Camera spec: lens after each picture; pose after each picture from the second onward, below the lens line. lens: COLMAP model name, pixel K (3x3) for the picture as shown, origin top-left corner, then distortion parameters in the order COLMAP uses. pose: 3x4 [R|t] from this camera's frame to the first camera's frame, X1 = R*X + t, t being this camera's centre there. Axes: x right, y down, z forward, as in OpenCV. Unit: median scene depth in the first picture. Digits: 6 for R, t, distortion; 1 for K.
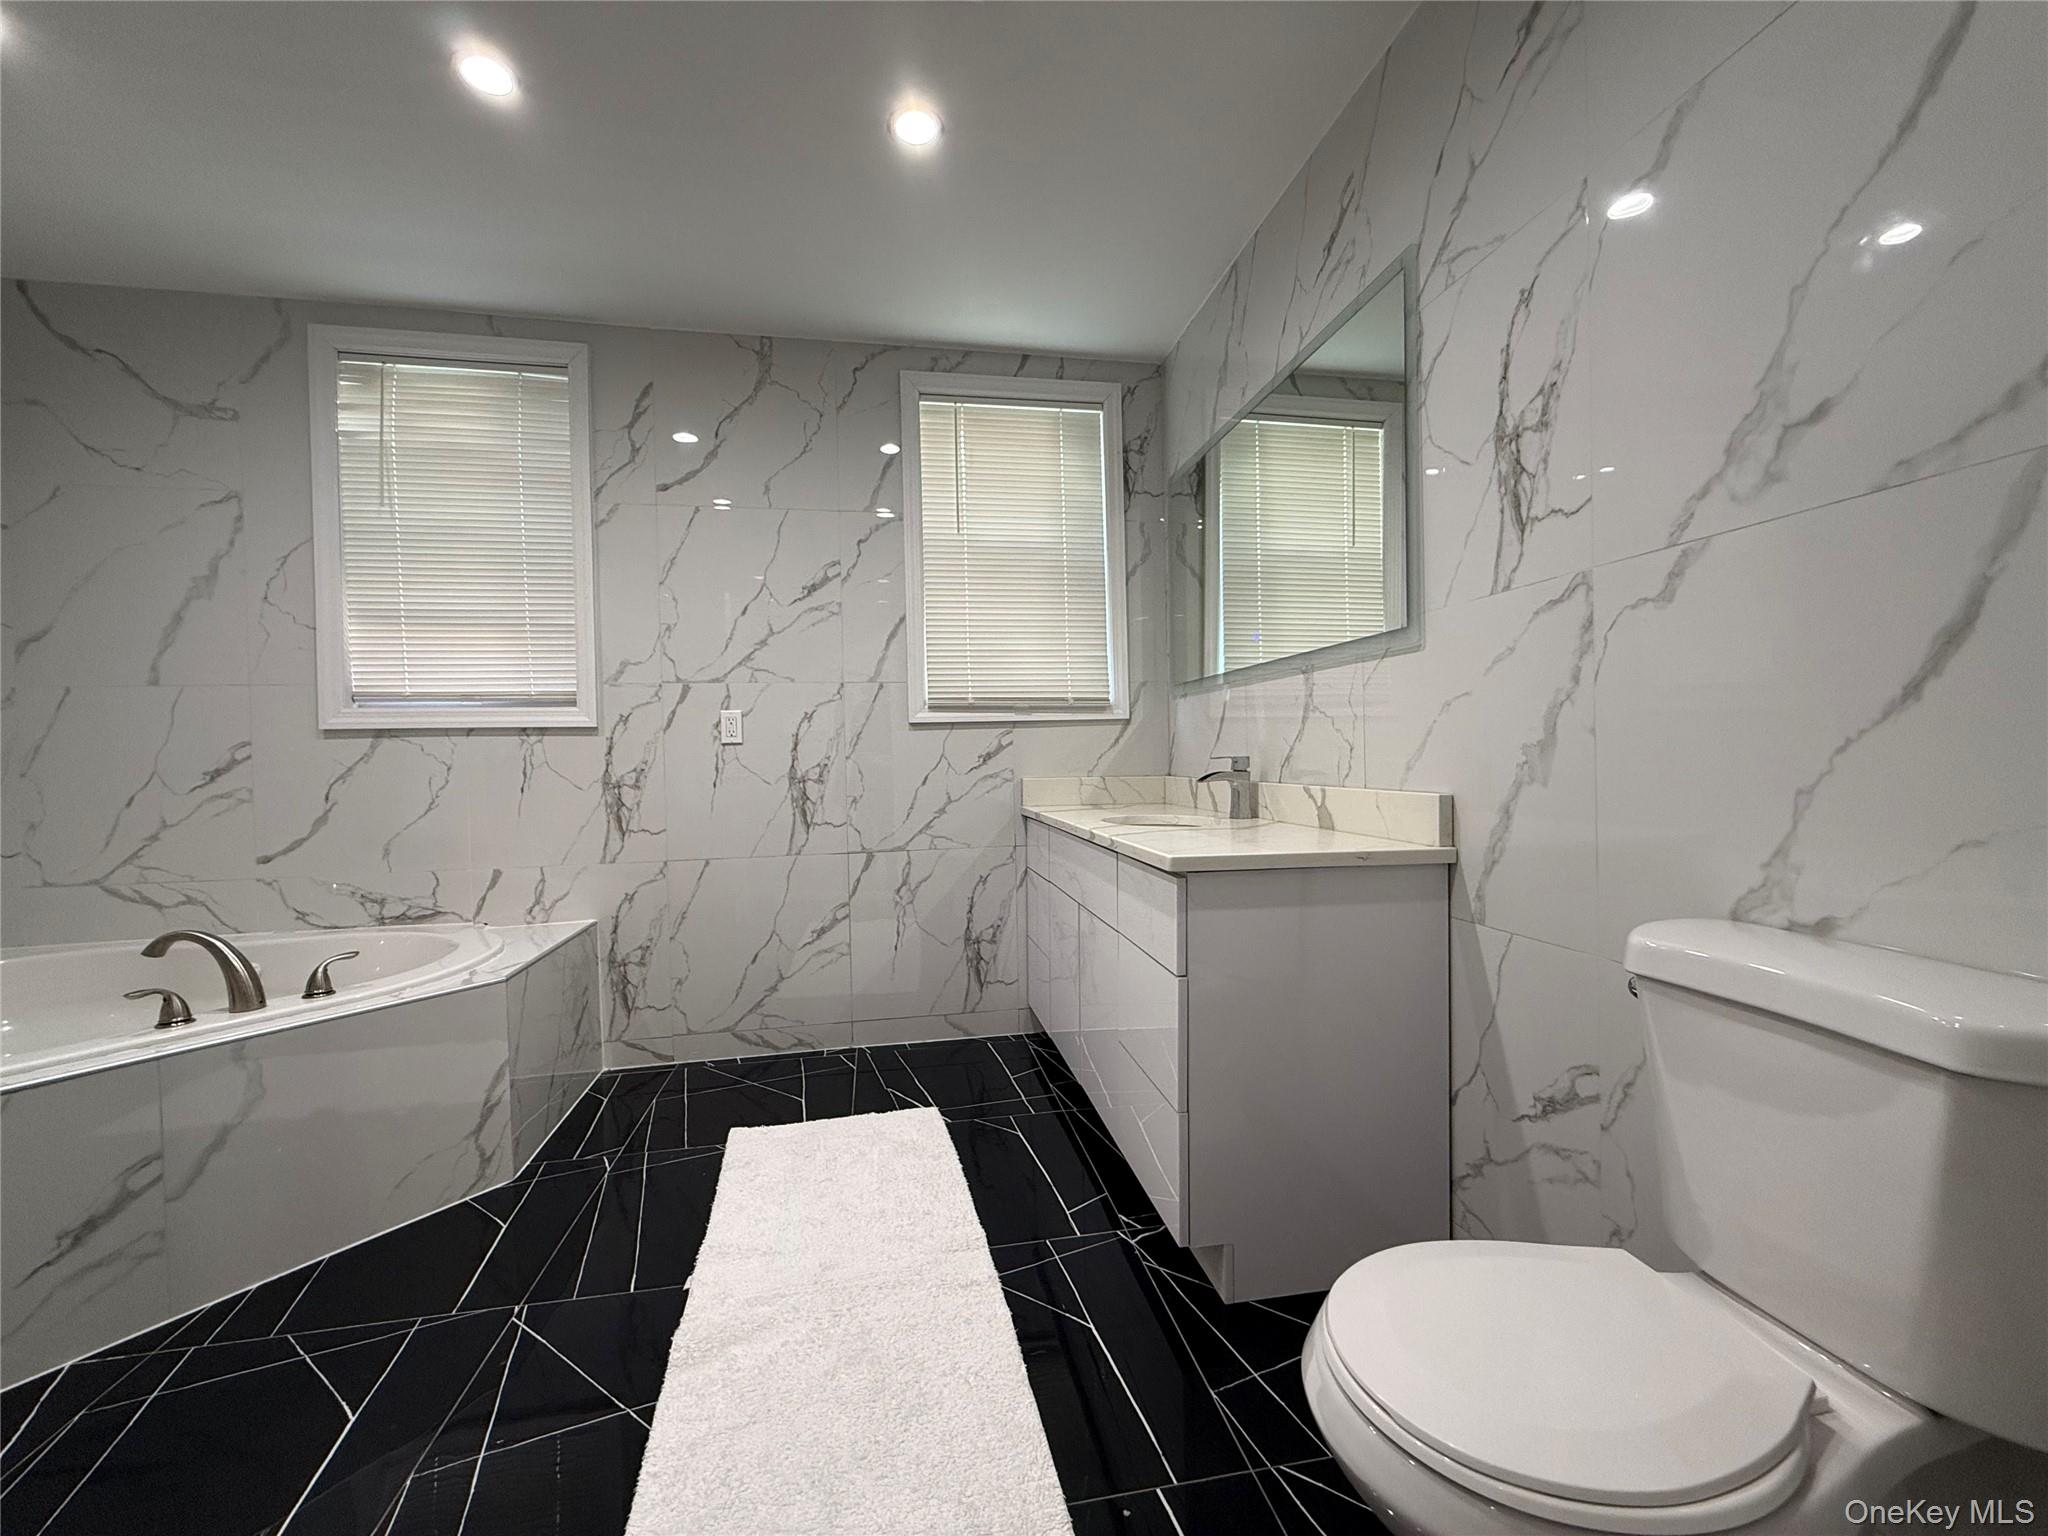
lens RADIAL K [[819.2, 0, 1019.2], [0, 819.2, 766.7], [0, 0, 1]] dist [0.001285, -0.000305]
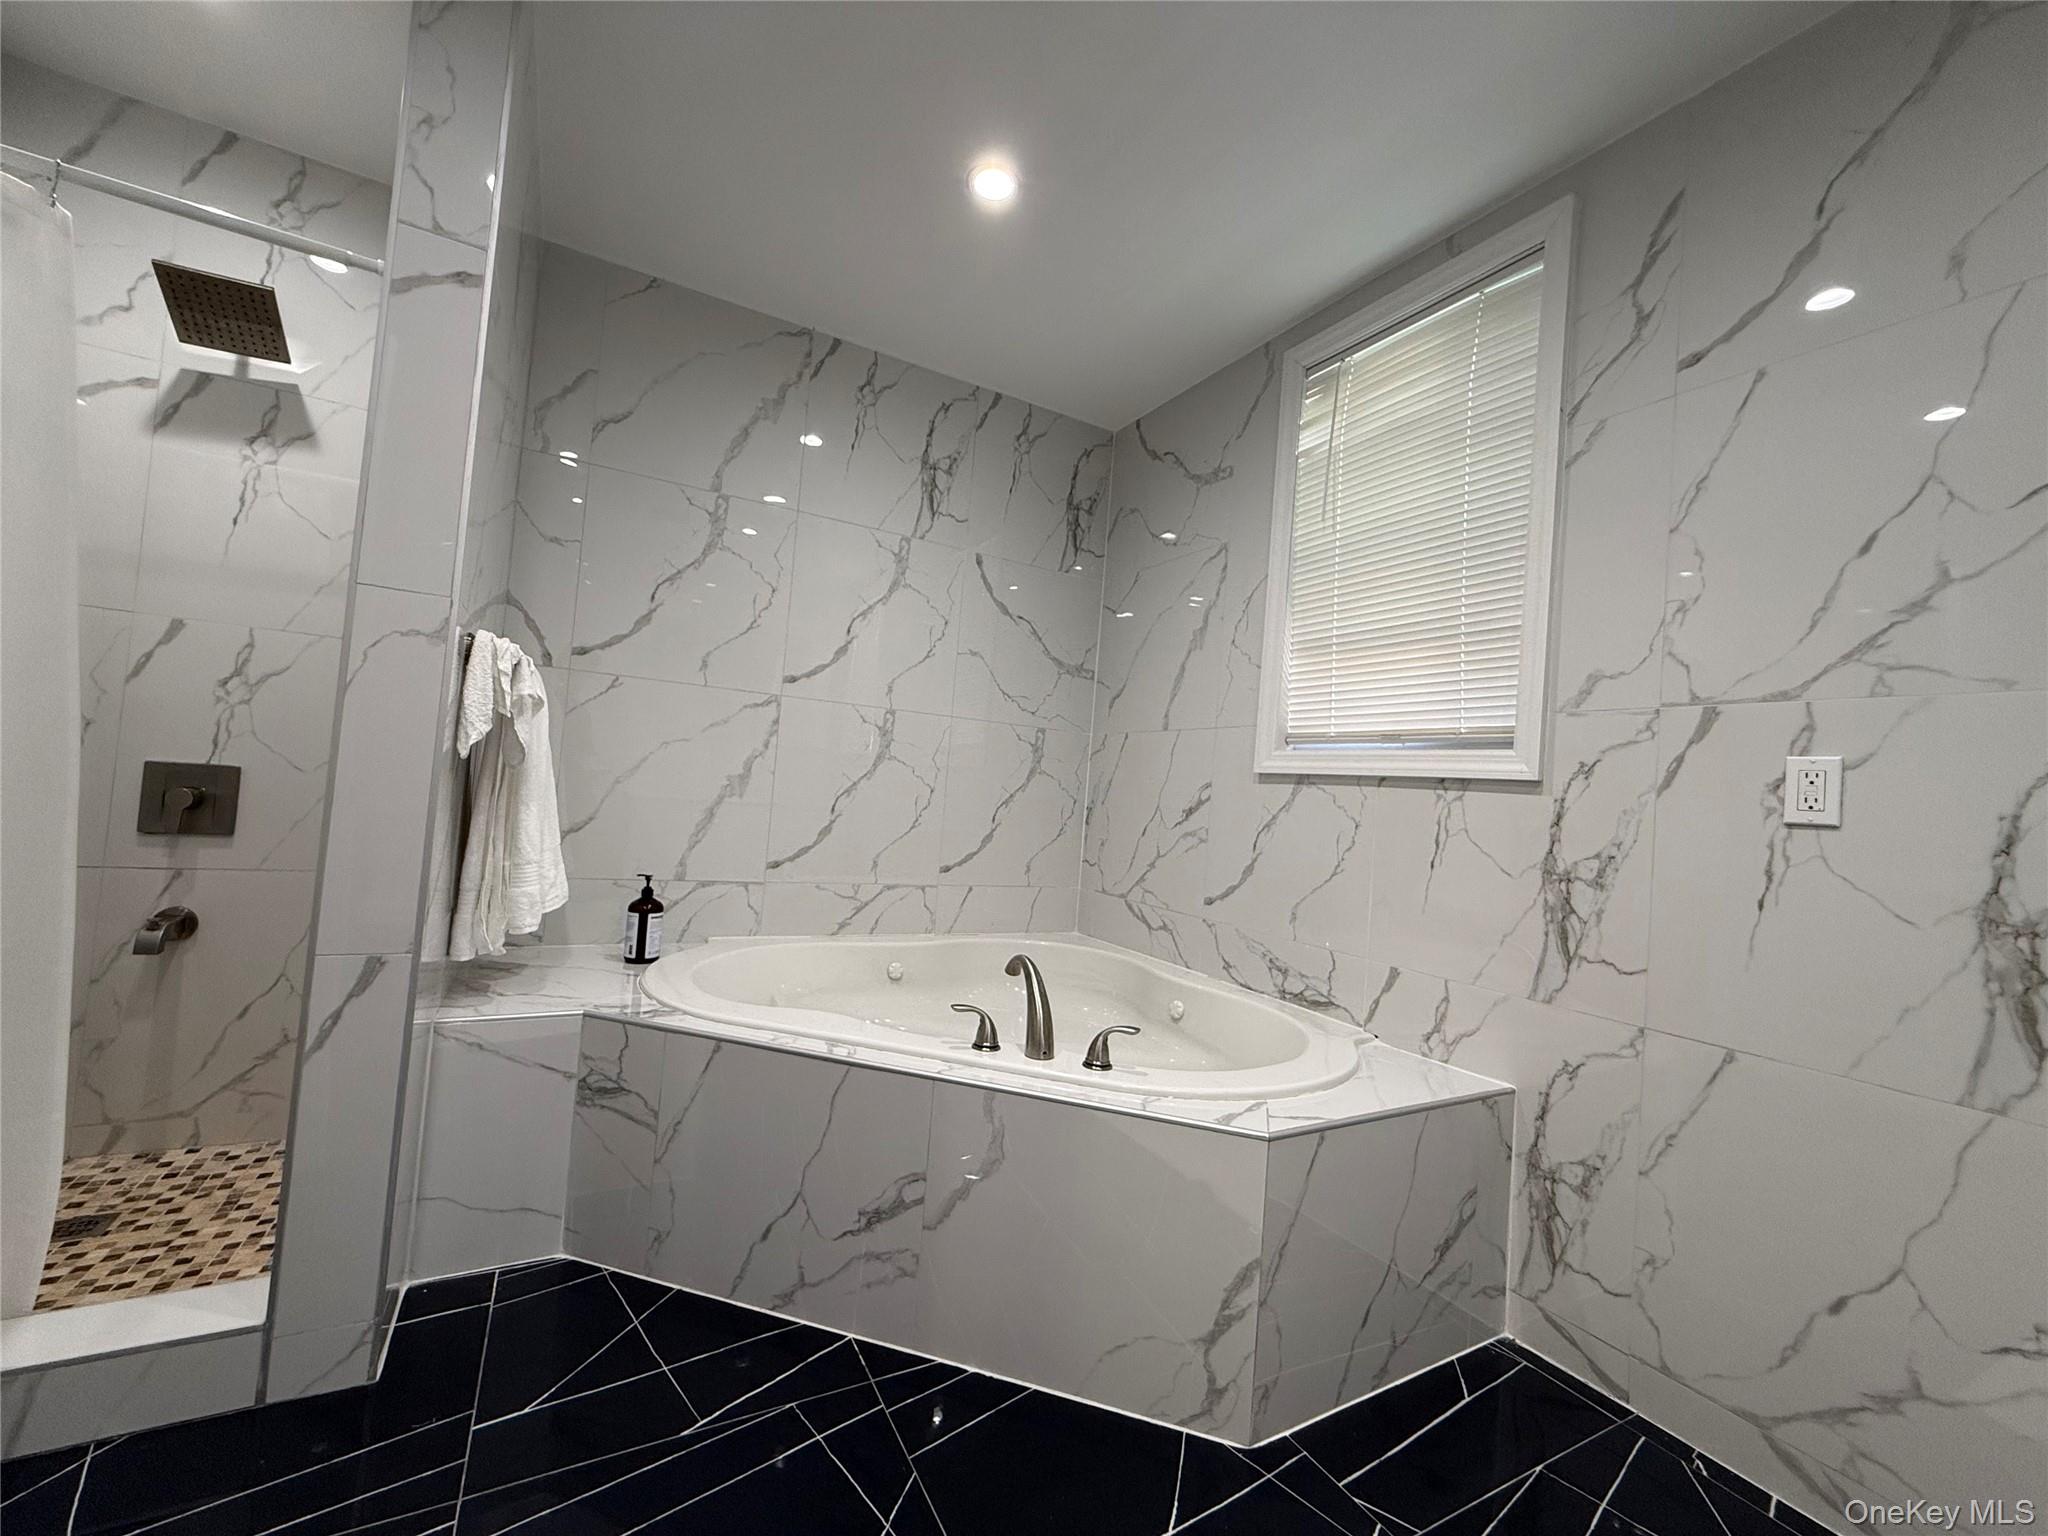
lens RADIAL K [[819.2, 0, 1019.2], [0, 819.2, 766.7], [0, 0, 1]] dist [0.001285, -0.000305]
pose [[0.312106, 0.013727, -0.949948, -0.042564], [-0.096347, 0.995198, -0.017274, -0.009965], [0.945149, 0.096916, 0.311930, 0.436833]]
